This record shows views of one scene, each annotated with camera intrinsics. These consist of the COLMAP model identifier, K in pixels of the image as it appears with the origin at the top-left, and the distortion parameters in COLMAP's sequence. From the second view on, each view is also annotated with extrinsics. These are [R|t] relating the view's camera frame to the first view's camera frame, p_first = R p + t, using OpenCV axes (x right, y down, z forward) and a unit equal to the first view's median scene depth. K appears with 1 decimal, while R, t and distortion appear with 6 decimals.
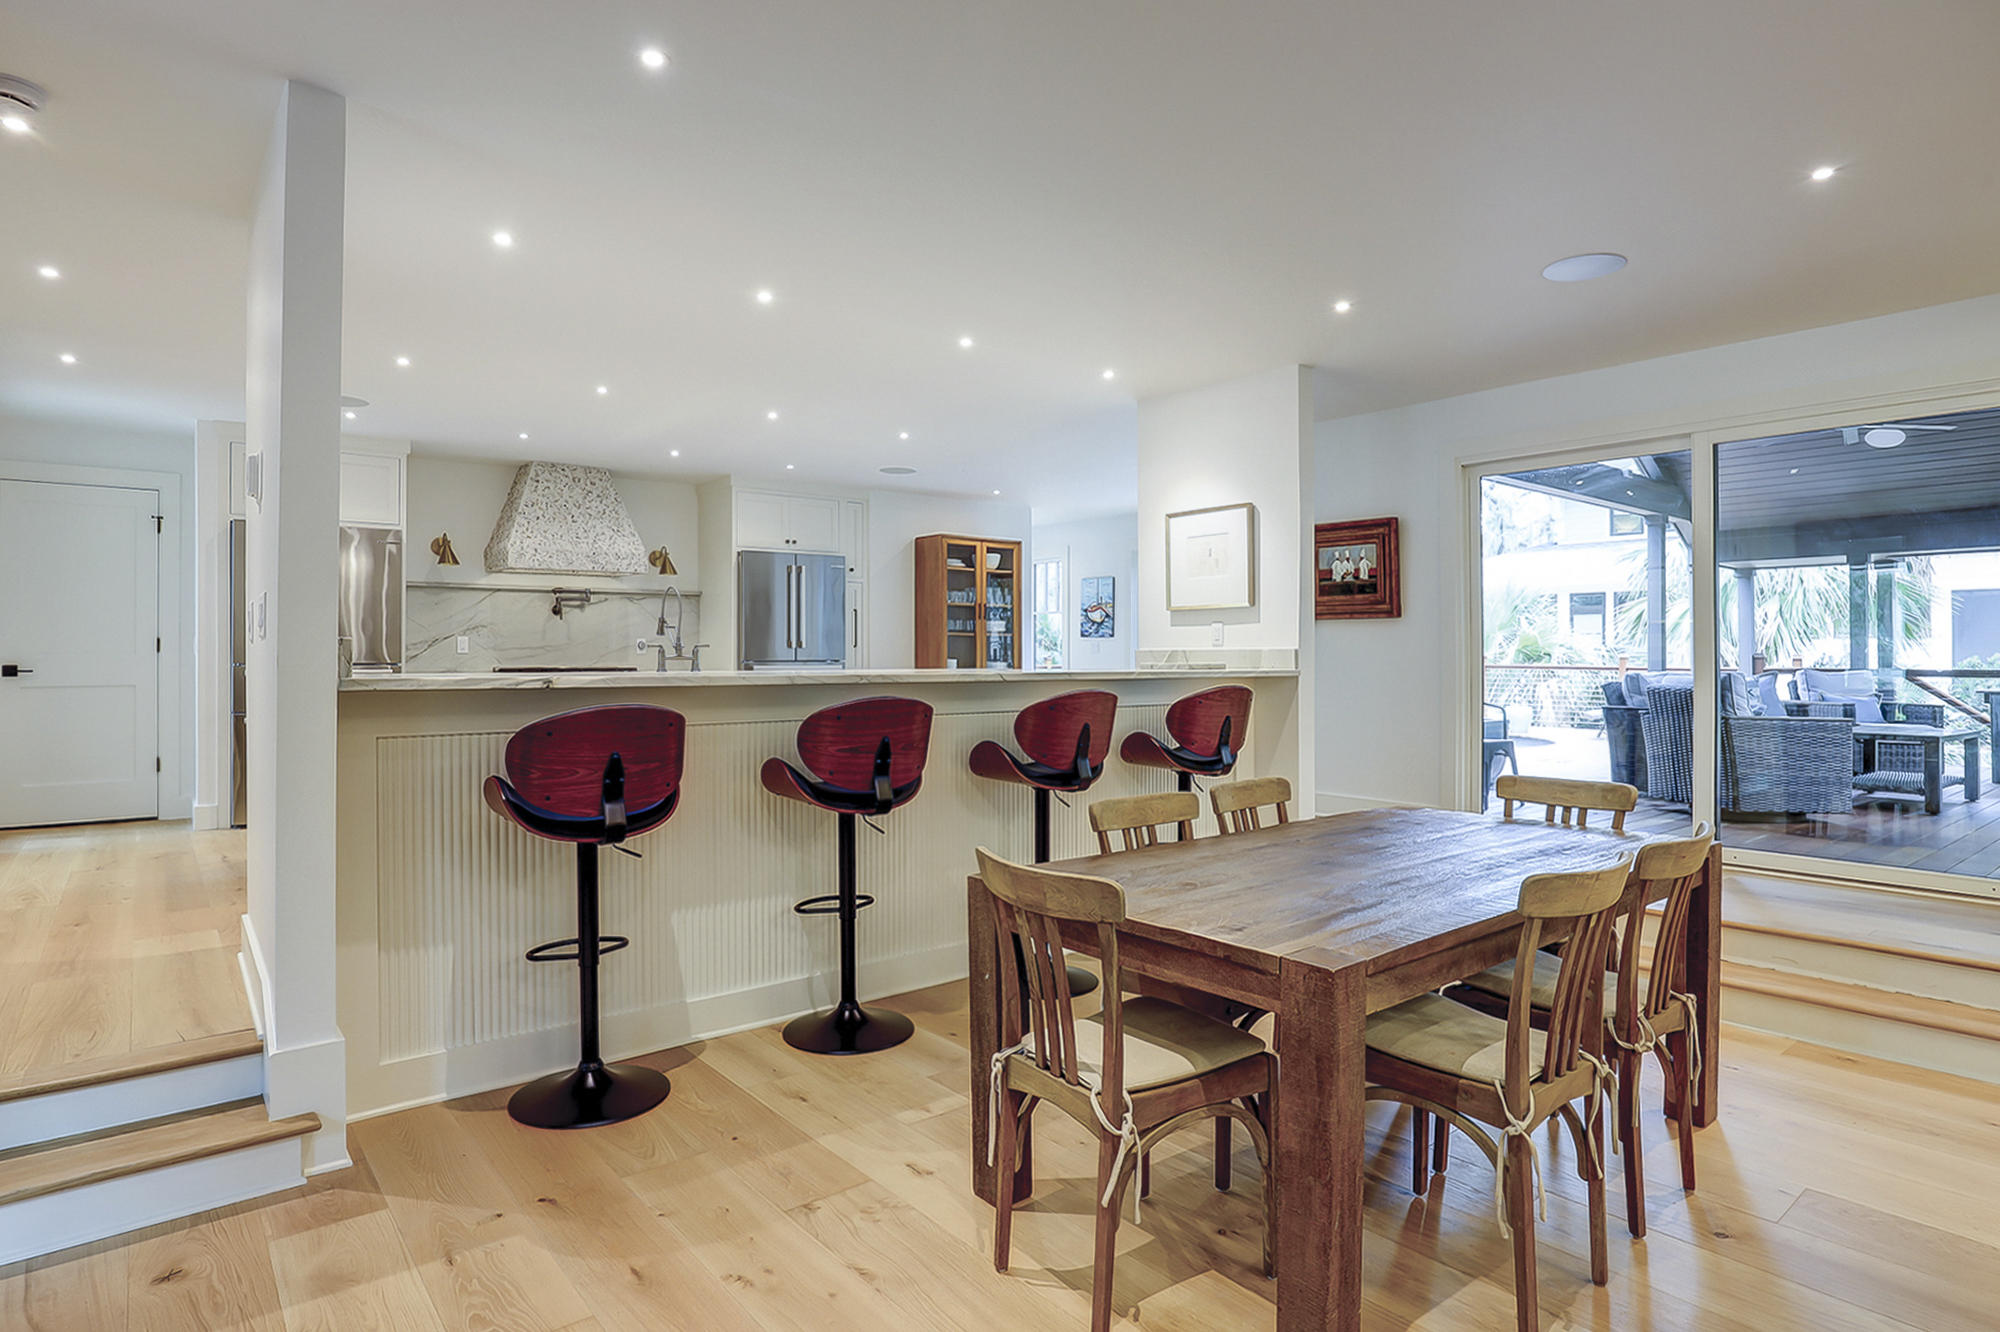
lens RADIAL K [[1029.6, 0, 937.5], [0, 1029.6, 659.4], [0, 0, 1]] dist [-0.032211, 0.000293]
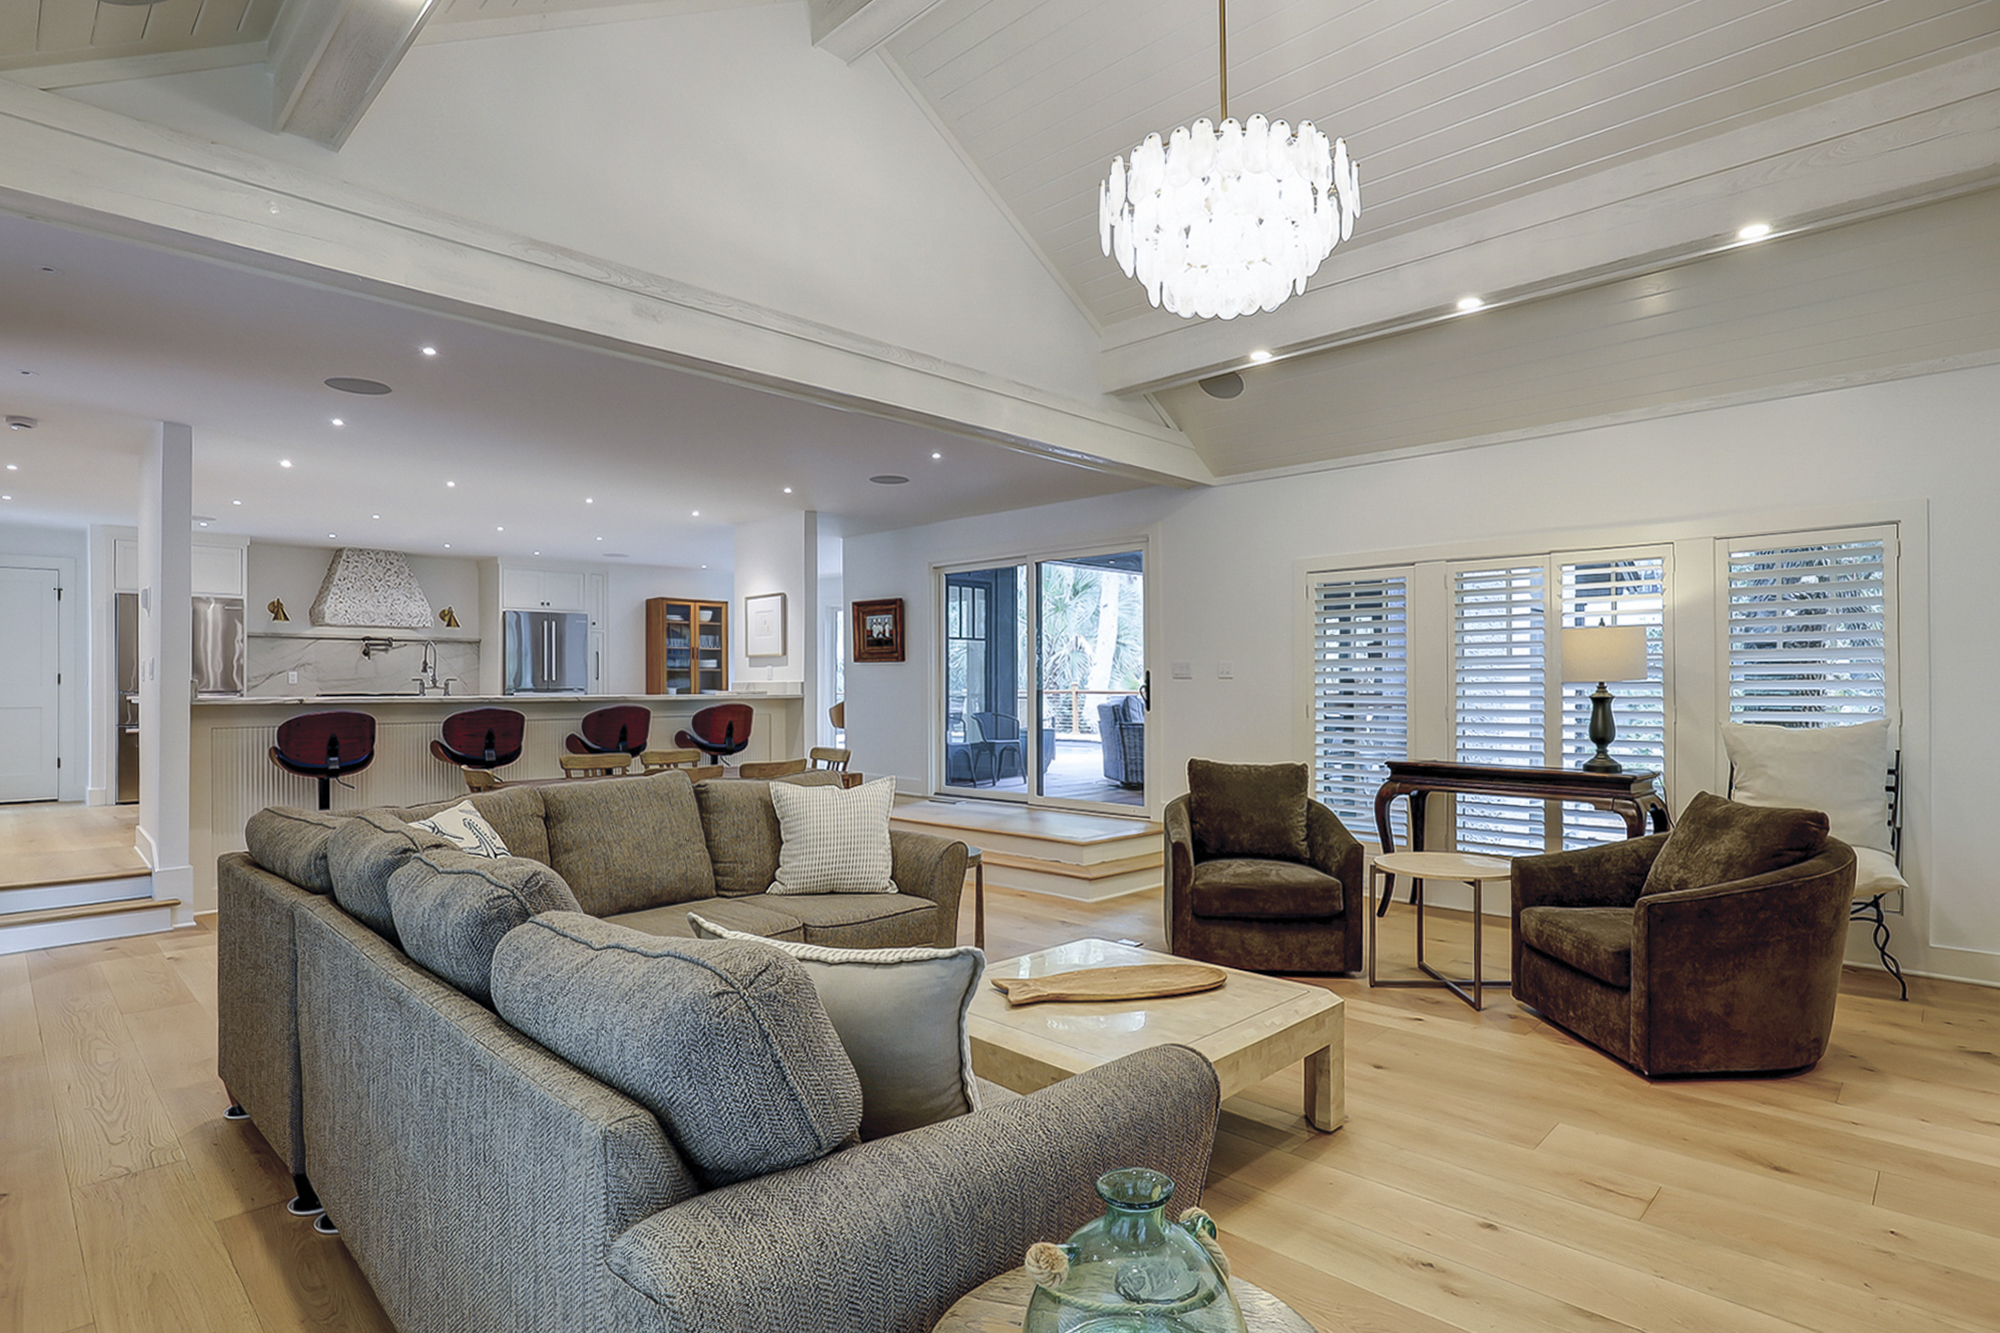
lens RADIAL K [[1005.4, 0, 922.4], [0, 1005.4, 686.8], [0, 0, 1]] dist [0.001472, -0.000070]
pose [[0.996076, -0.001993, 0.088479, 0.308686], [0.001884, 0.999997, 0.001311, -0.002770], [-0.088481, -0.001139, 0.996077, -0.507528]]
